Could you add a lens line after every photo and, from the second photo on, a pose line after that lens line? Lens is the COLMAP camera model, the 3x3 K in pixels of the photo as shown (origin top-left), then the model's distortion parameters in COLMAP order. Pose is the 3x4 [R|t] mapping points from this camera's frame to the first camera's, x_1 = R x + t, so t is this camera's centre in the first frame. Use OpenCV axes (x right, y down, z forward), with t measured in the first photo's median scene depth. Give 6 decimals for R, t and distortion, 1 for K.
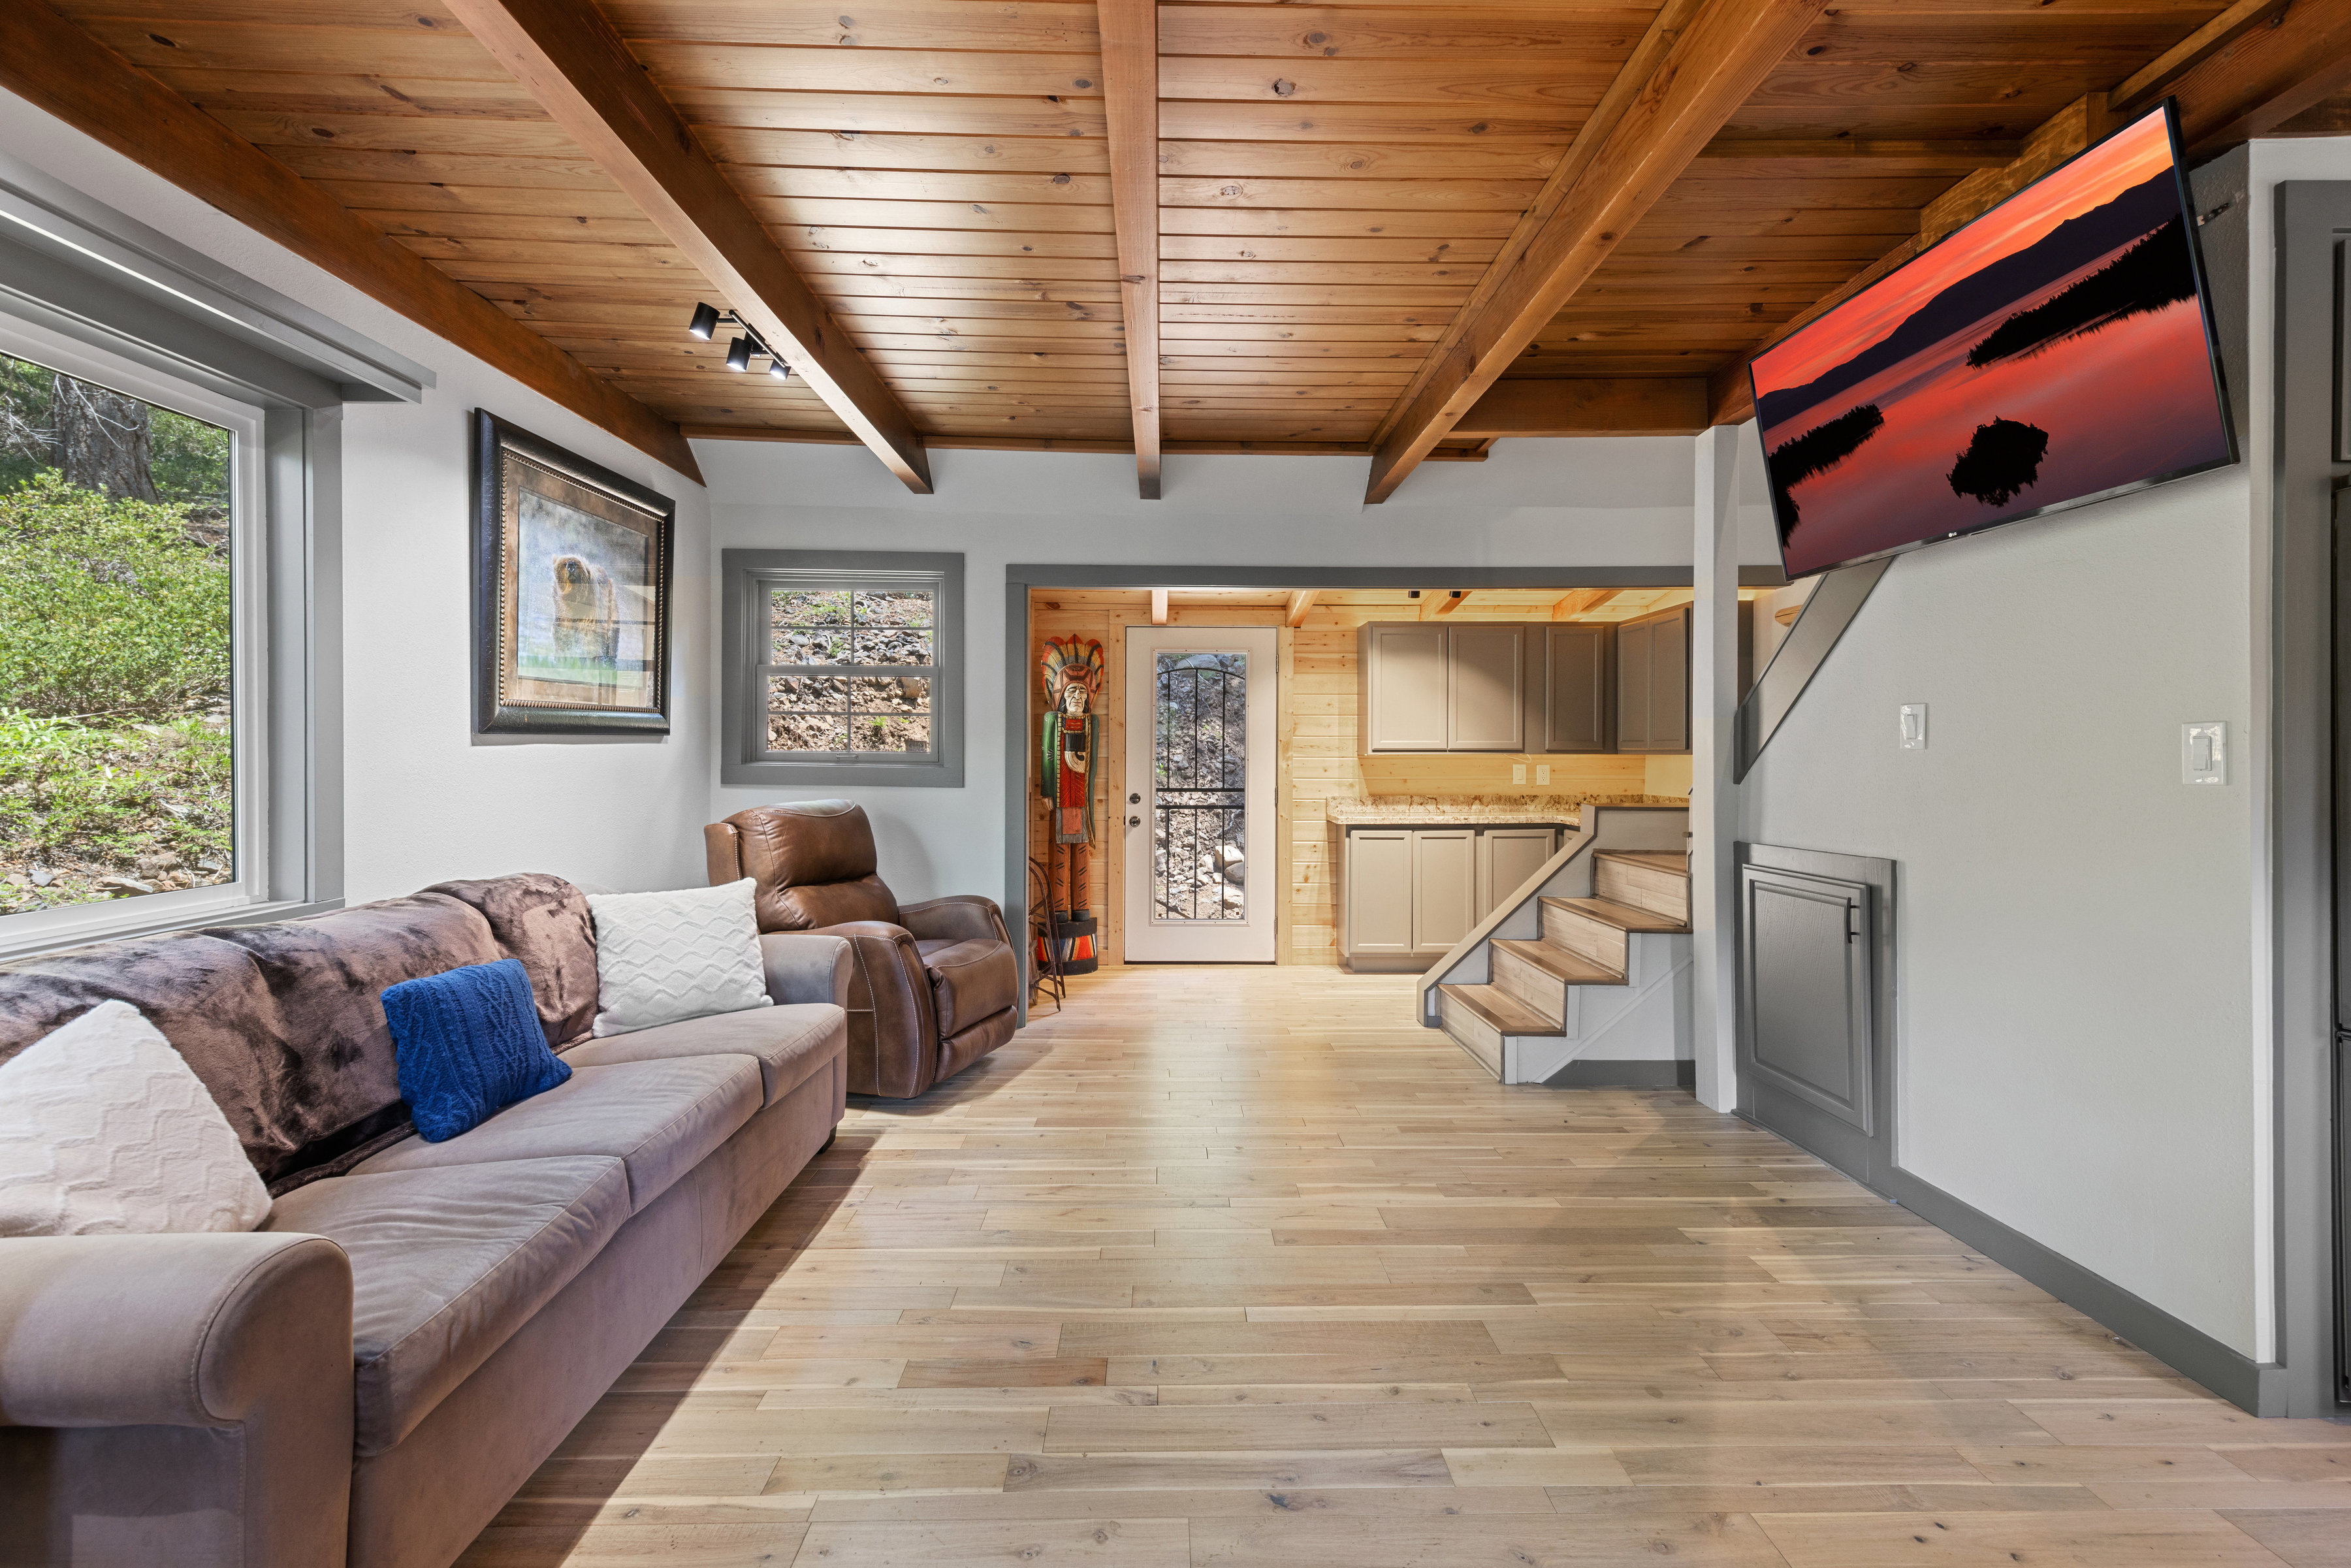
lens RADIAL K [[967.1, 0, 1172.1], [0, 967.1, 751.3], [0, 0, 1]] dist [0.000409, -0.000563]
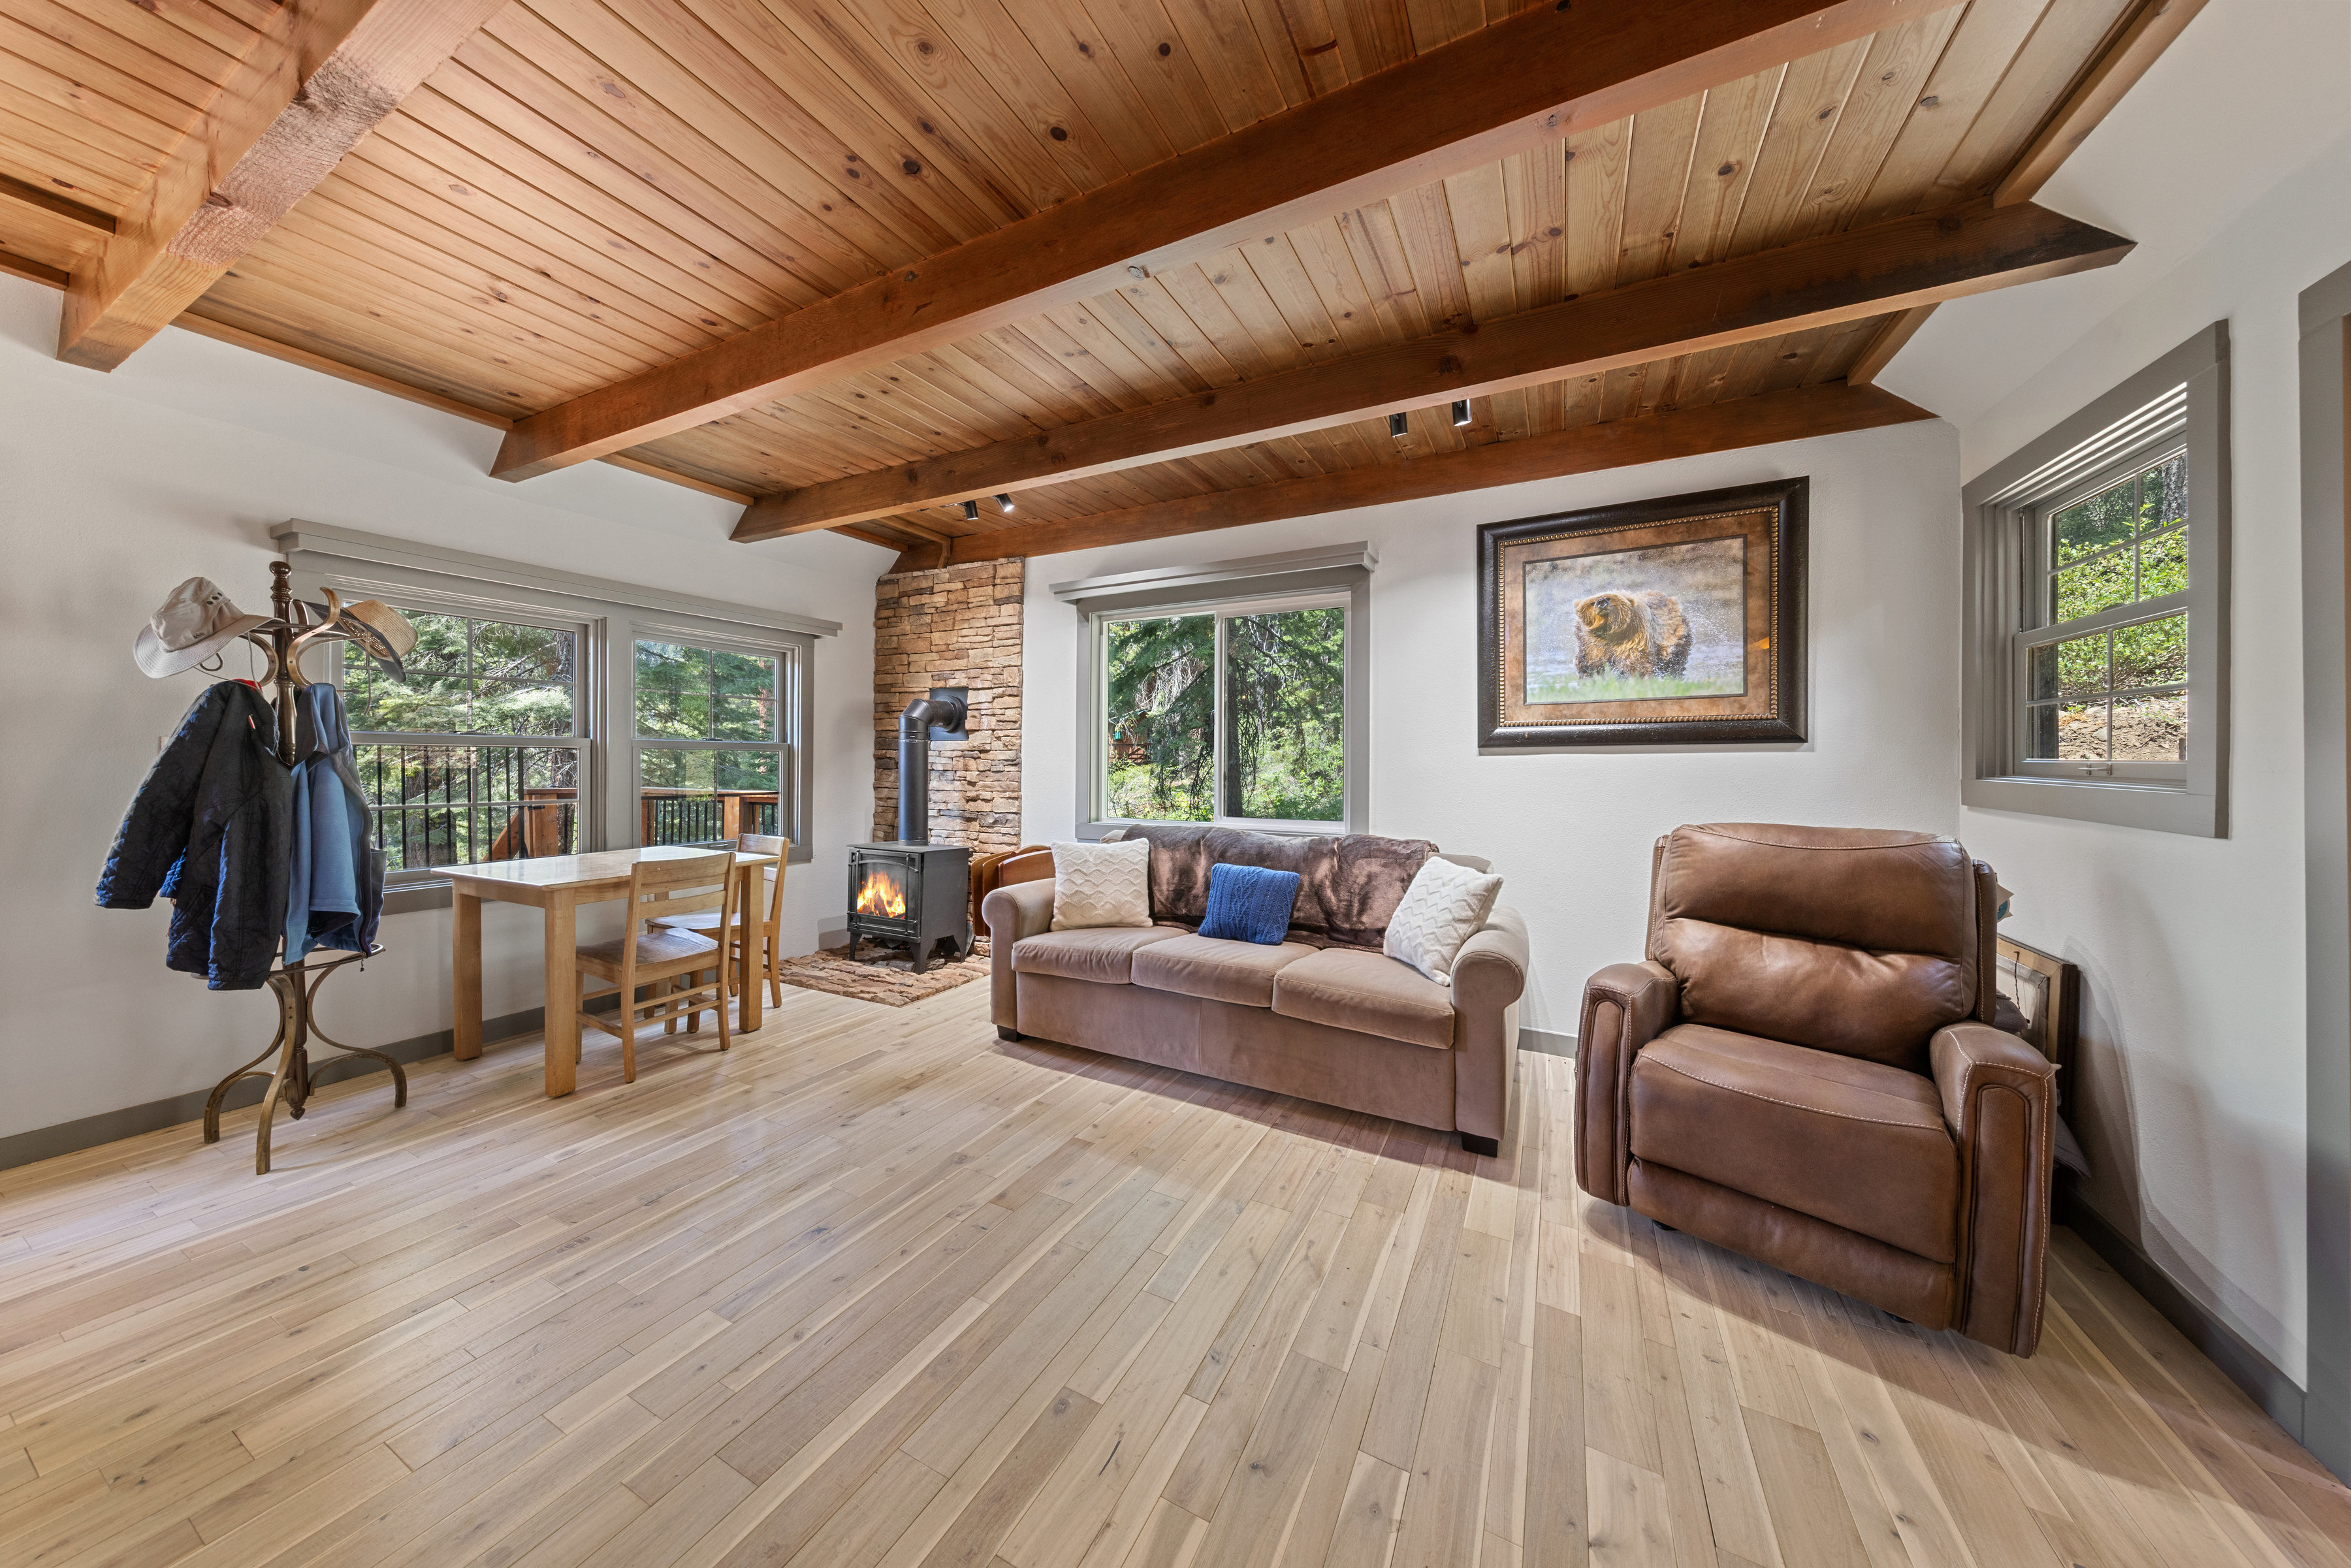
lens RADIAL K [[746.7, 0, 1174.1], [0, 746.7, 765.0], [0, 0, 1]] dist [0.000251, -0.000092]
pose [[-0.470149, 0.000103, -0.882587, 0.419023], [-0.007669, 0.999962, 0.004202, 0.005858], [0.882554, 0.008744, -0.470131, 0.954899]]
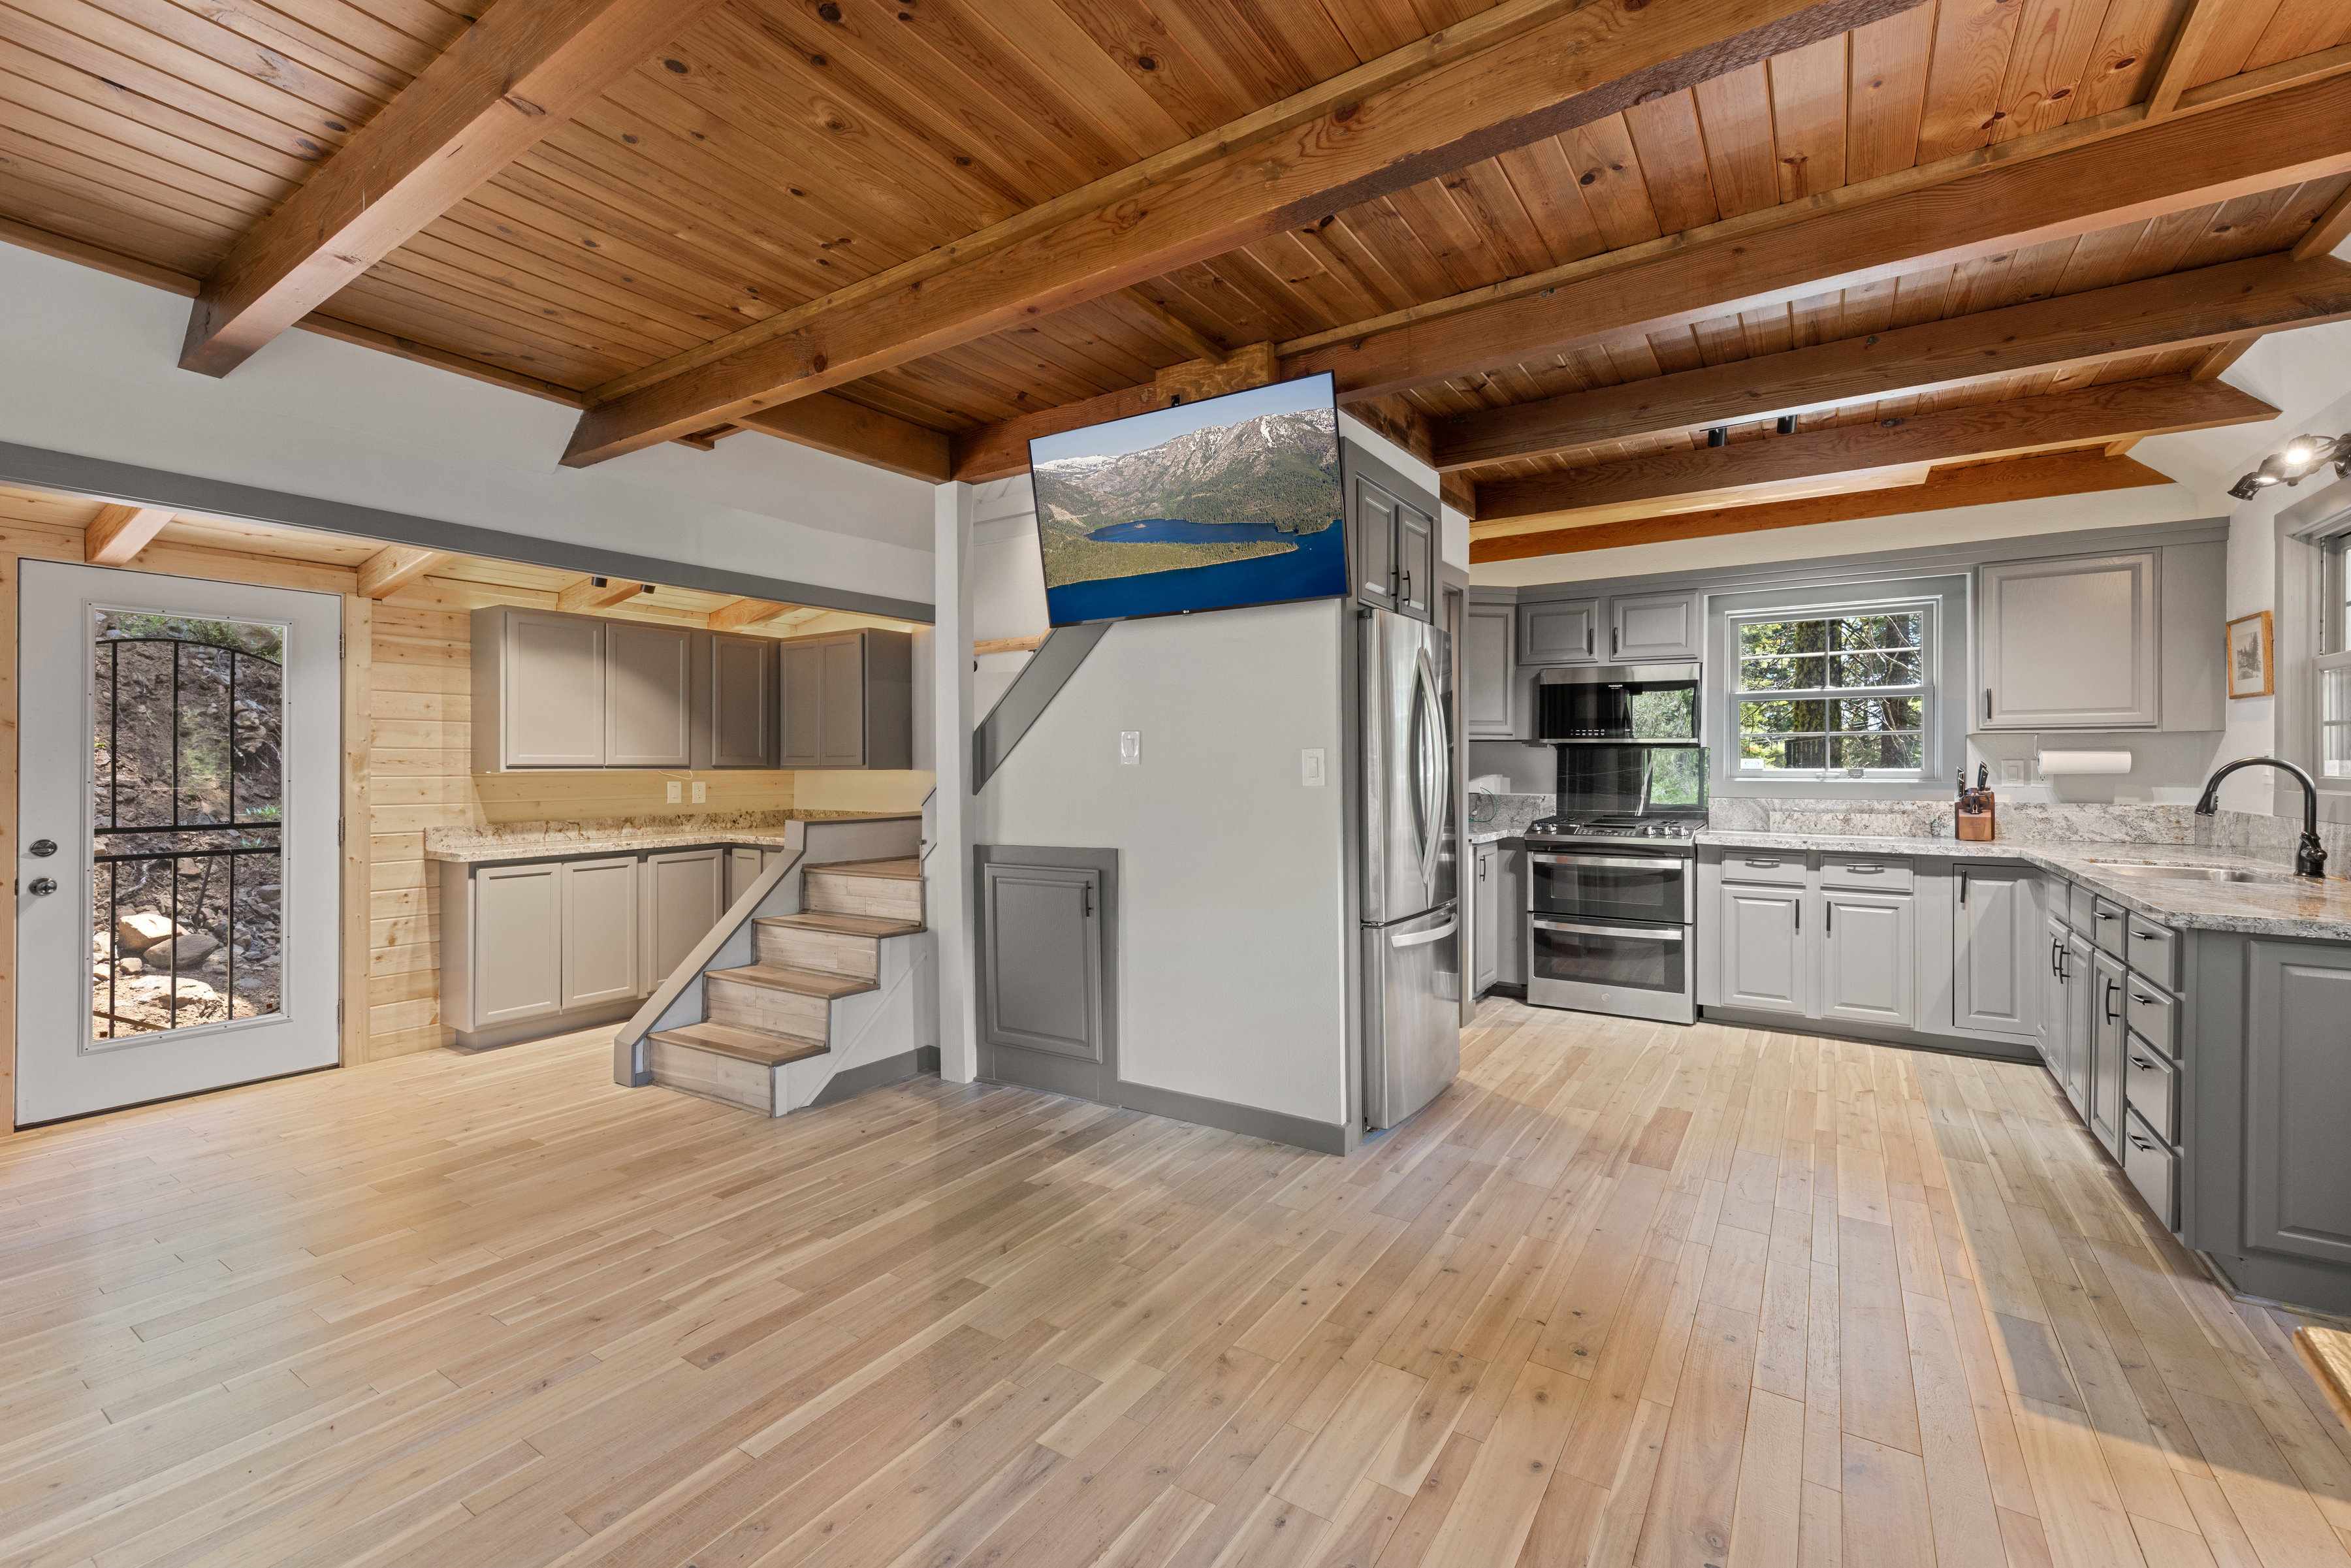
lens RADIAL K [[988.3, 0, 1172.3], [0, 988.3, 758.3], [0, 0, 1]] dist [0.002491, -0.000106]
pose [[0.565121, 0.004493, 0.824996, -0.256301], [0.002562, 0.999971, -0.007201, -0.000704], [-0.825004, 0.006183, 0.565093, 0.137011]]
